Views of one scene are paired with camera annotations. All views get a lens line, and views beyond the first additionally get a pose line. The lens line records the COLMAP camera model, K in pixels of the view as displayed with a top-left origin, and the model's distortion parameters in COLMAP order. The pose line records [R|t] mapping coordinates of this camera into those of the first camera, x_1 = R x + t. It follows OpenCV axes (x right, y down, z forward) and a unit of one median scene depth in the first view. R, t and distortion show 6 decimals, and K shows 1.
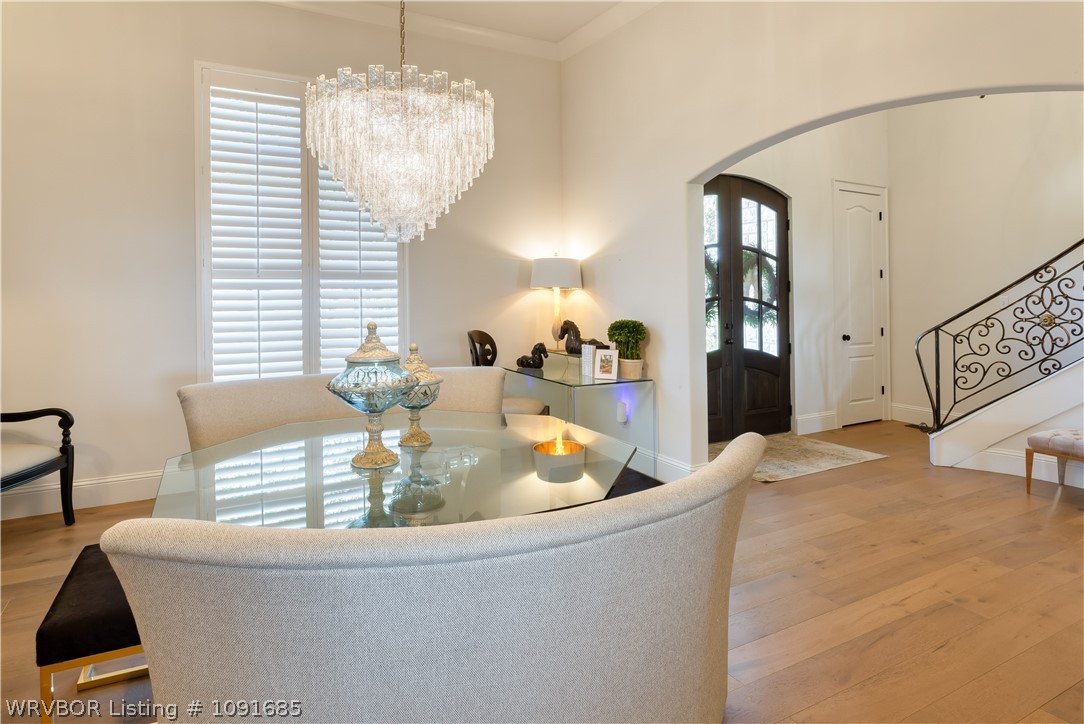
lens RADIAL K [[630.3, 0, 541.3], [0, 630.3, 293.4], [0, 0, 1]] dist [-0.024412, 0.016463]
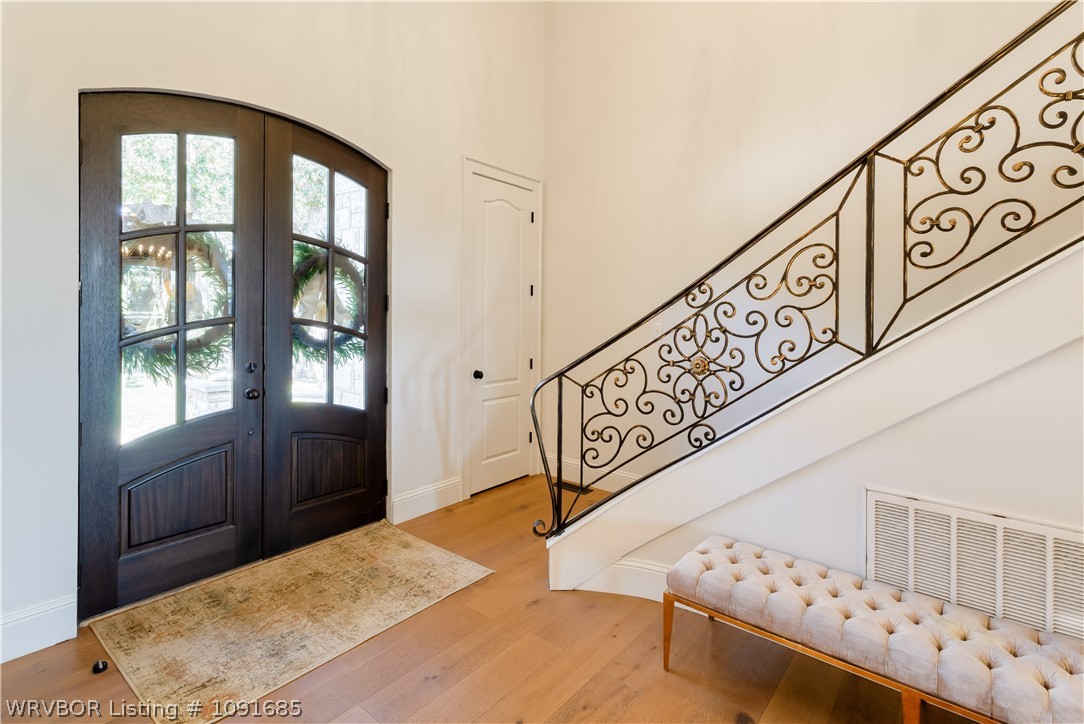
lens RADIAL K [[544.8, 0, 543.3], [0, 544.8, 305.9], [0, 0, 1]] dist [-0.000099, 0.000124]
pose [[0.924904, 0.025322, 0.379357, 0.412222], [-0.024982, 0.999671, -0.005820, -0.011331], [-0.379380, -0.004095, 0.925232, 0.500365]]
